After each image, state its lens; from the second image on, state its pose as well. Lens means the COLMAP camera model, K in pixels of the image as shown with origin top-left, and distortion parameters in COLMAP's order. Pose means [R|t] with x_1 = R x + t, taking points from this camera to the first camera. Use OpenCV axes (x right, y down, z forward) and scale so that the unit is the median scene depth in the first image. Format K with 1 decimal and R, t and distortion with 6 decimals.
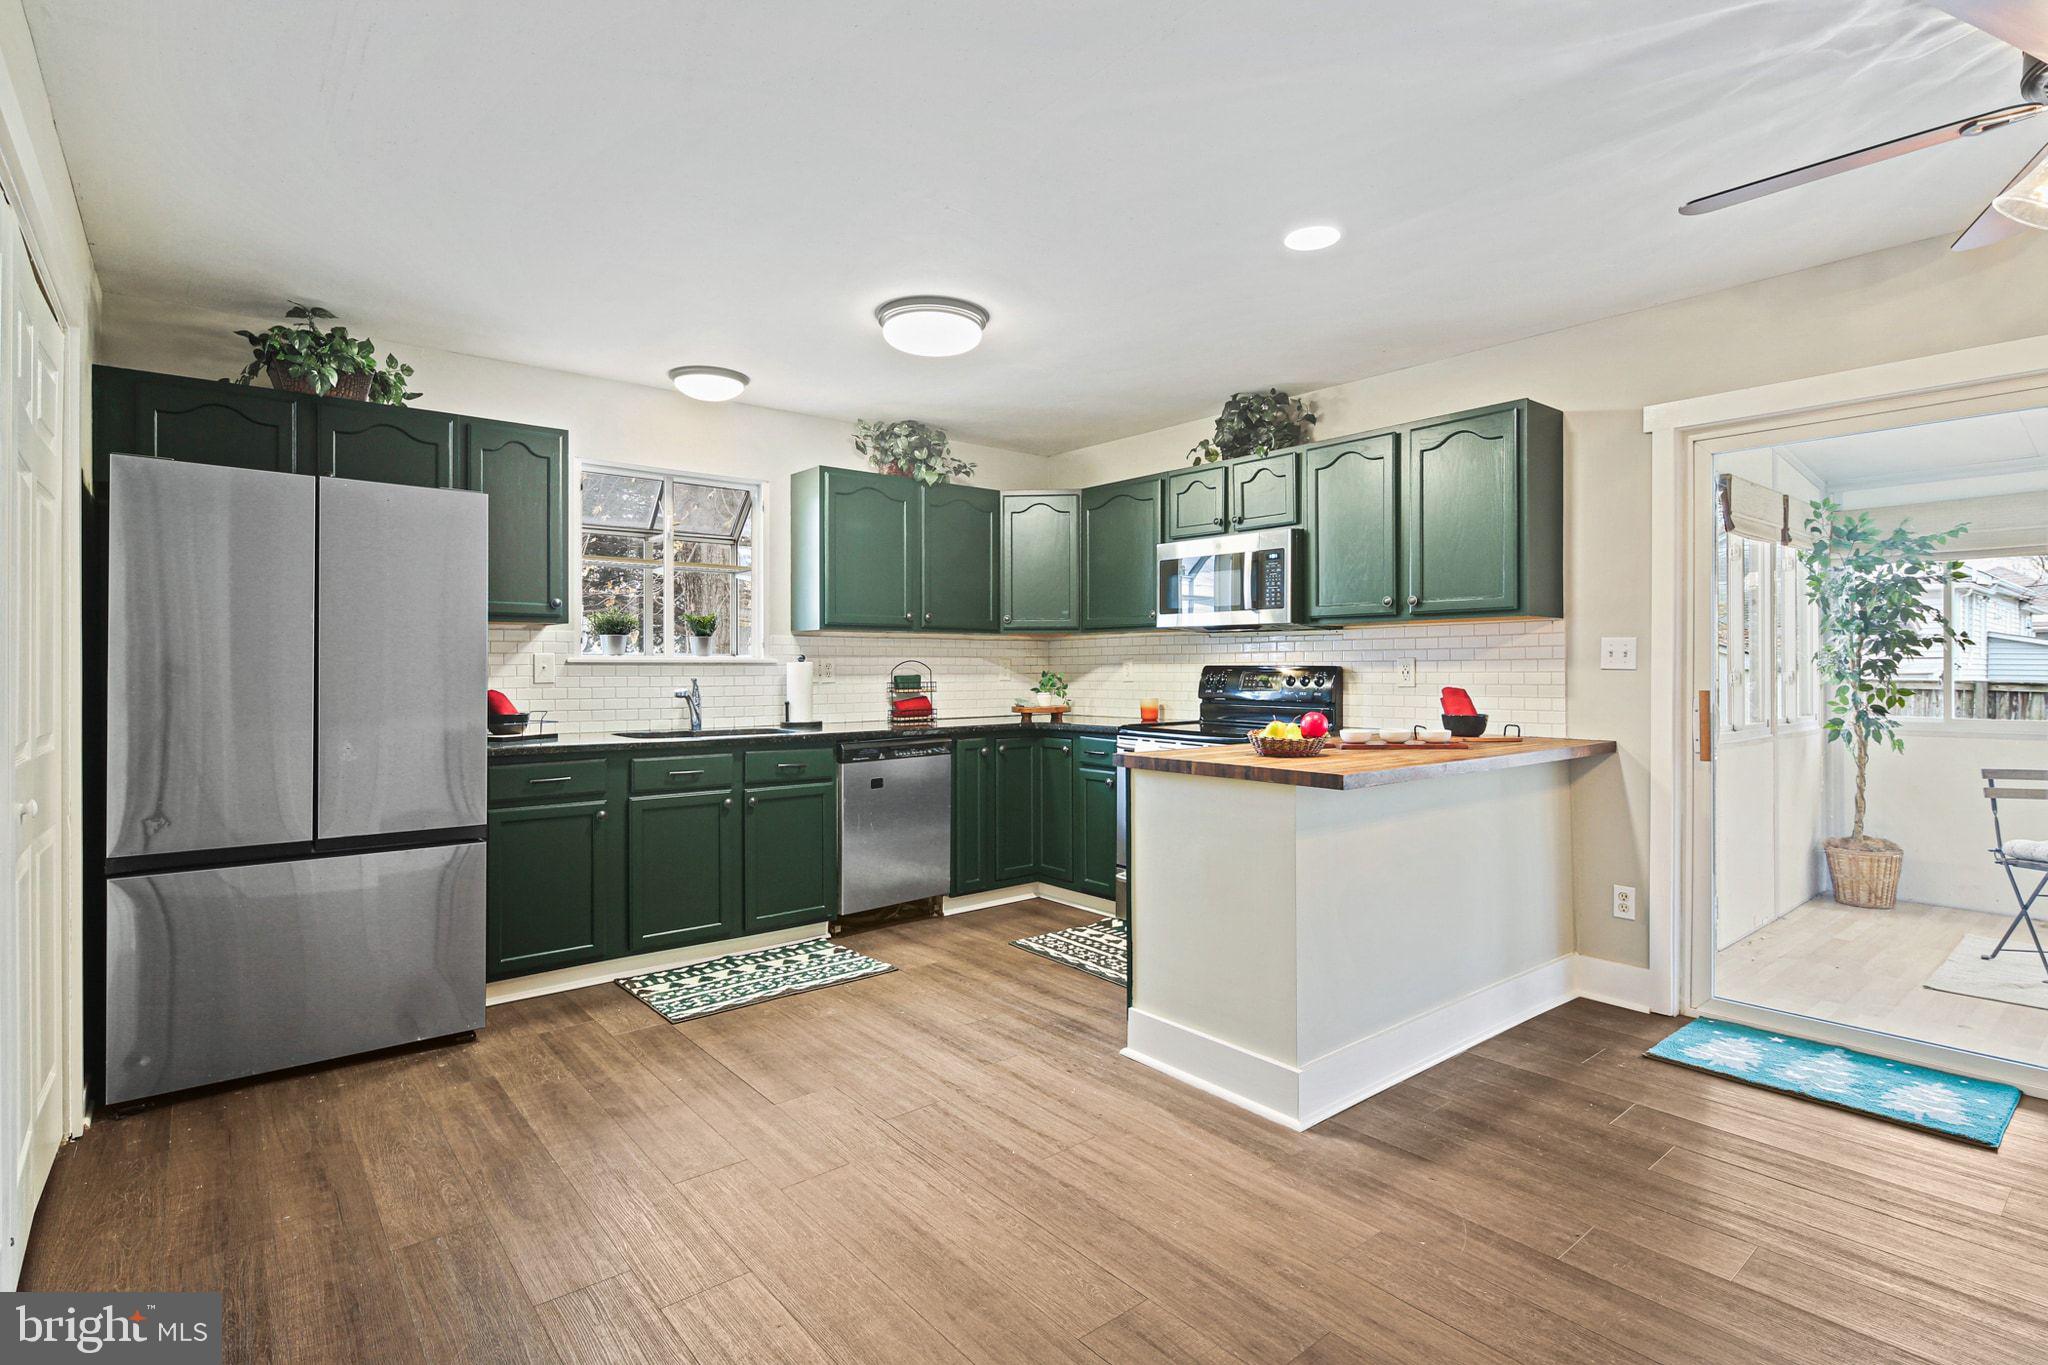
lens RADIAL K [[994.5, 0, 1029.3], [0, 994.5, 672.2], [0, 0, 1]] dist [-0.002354, -0.000524]
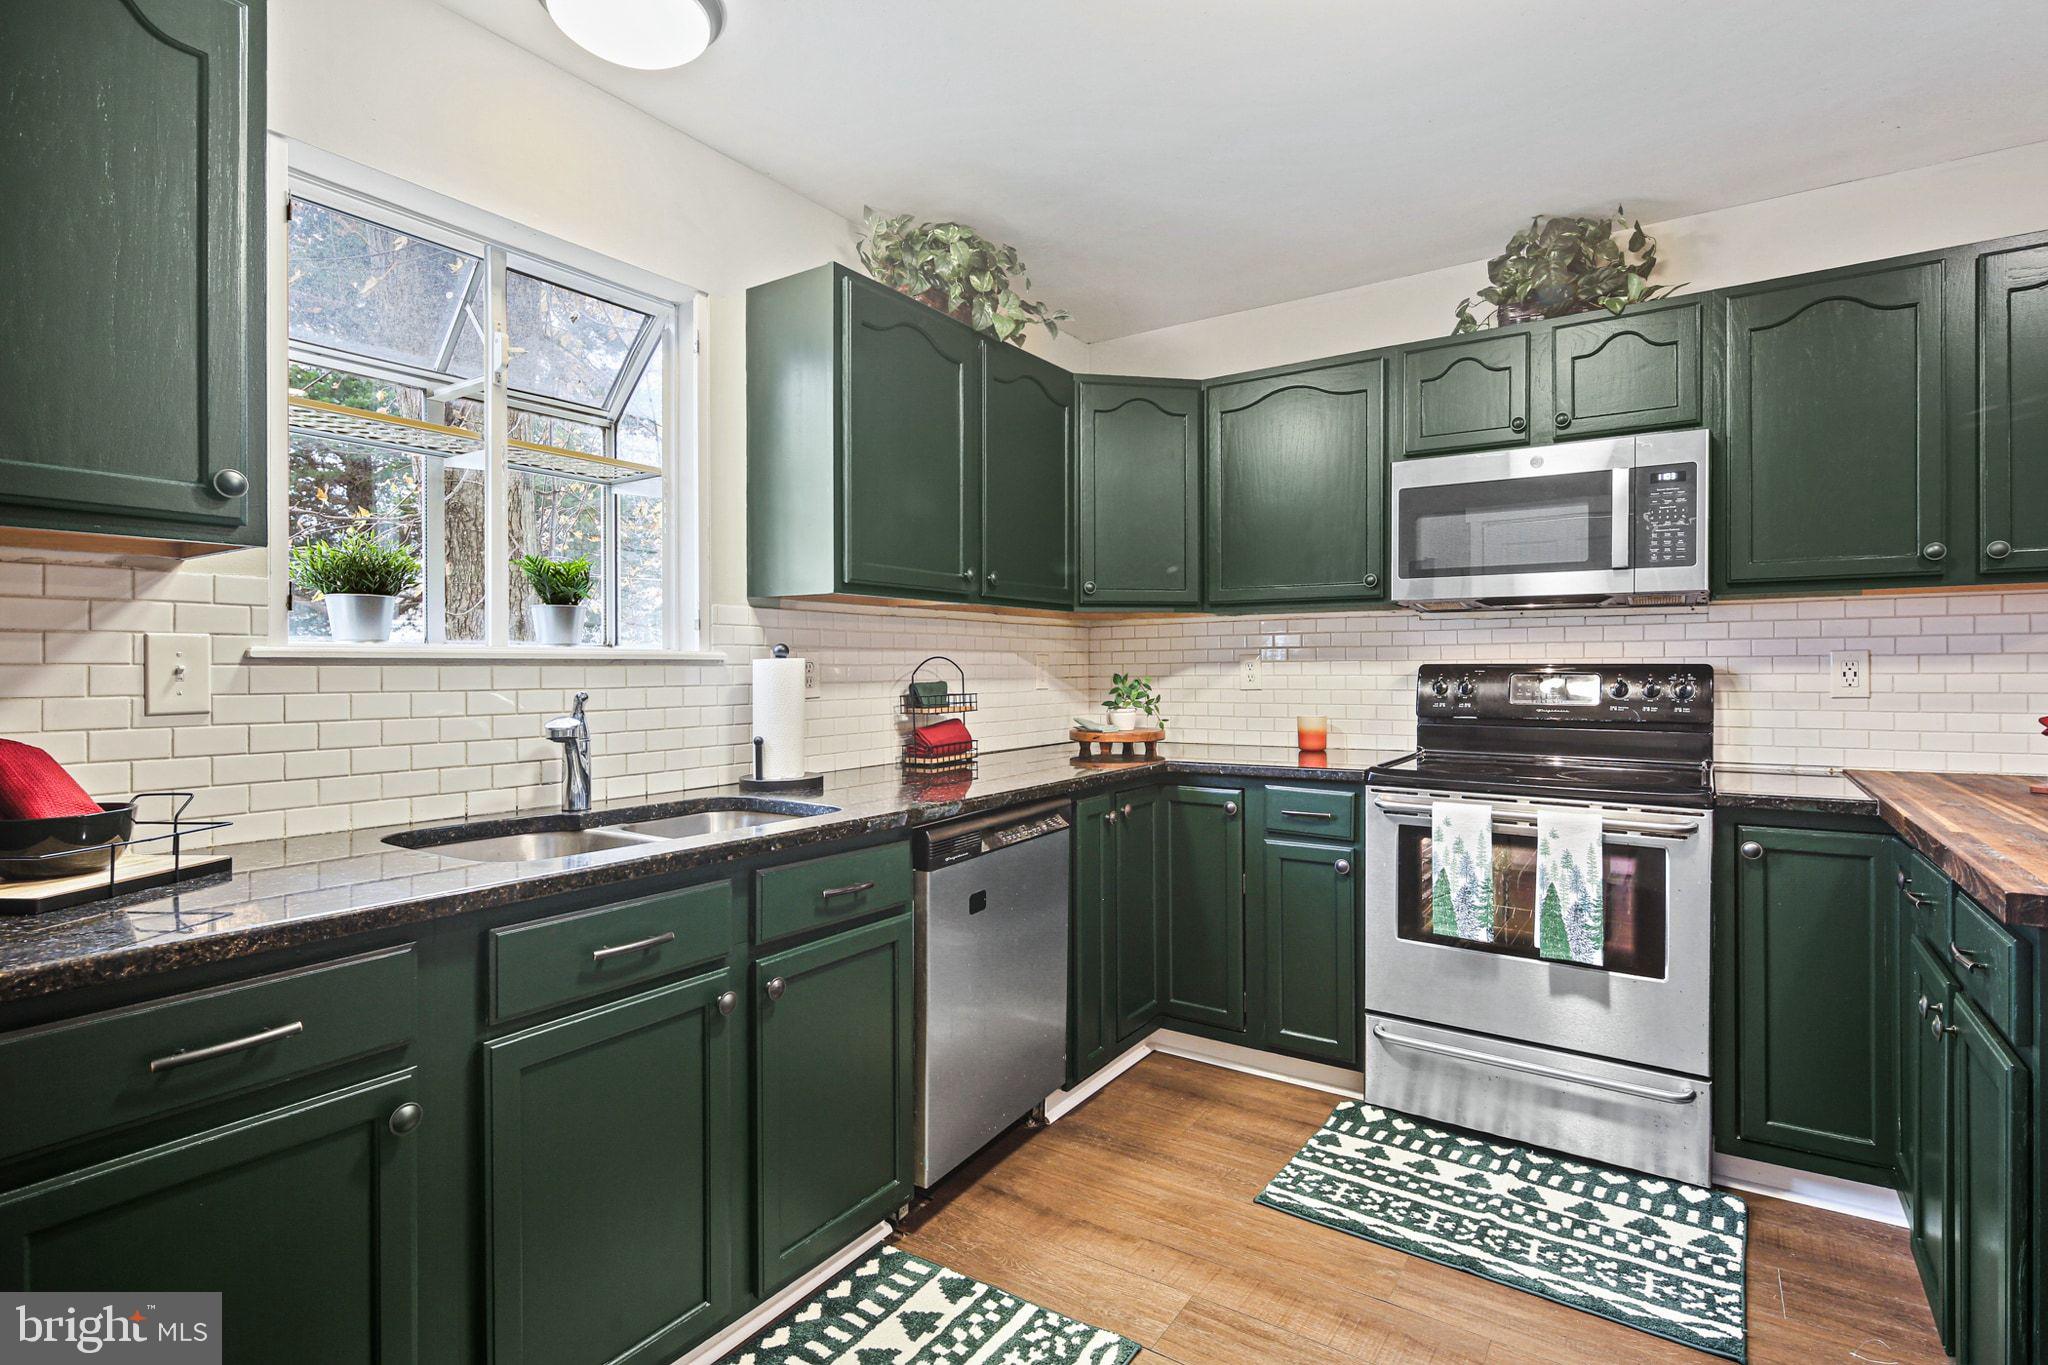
lens RADIAL K [[994.5, 0, 1029.3], [0, 994.5, 672.2], [0, 0, 1]] dist [-0.002354, -0.000524]
pose [[0.960428, -0.003705, 0.278505, -0.258428], [0.004072, 0.999991, -0.000740, -0.002415], [-0.278500, 0.001845, 0.960434, 0.501221]]
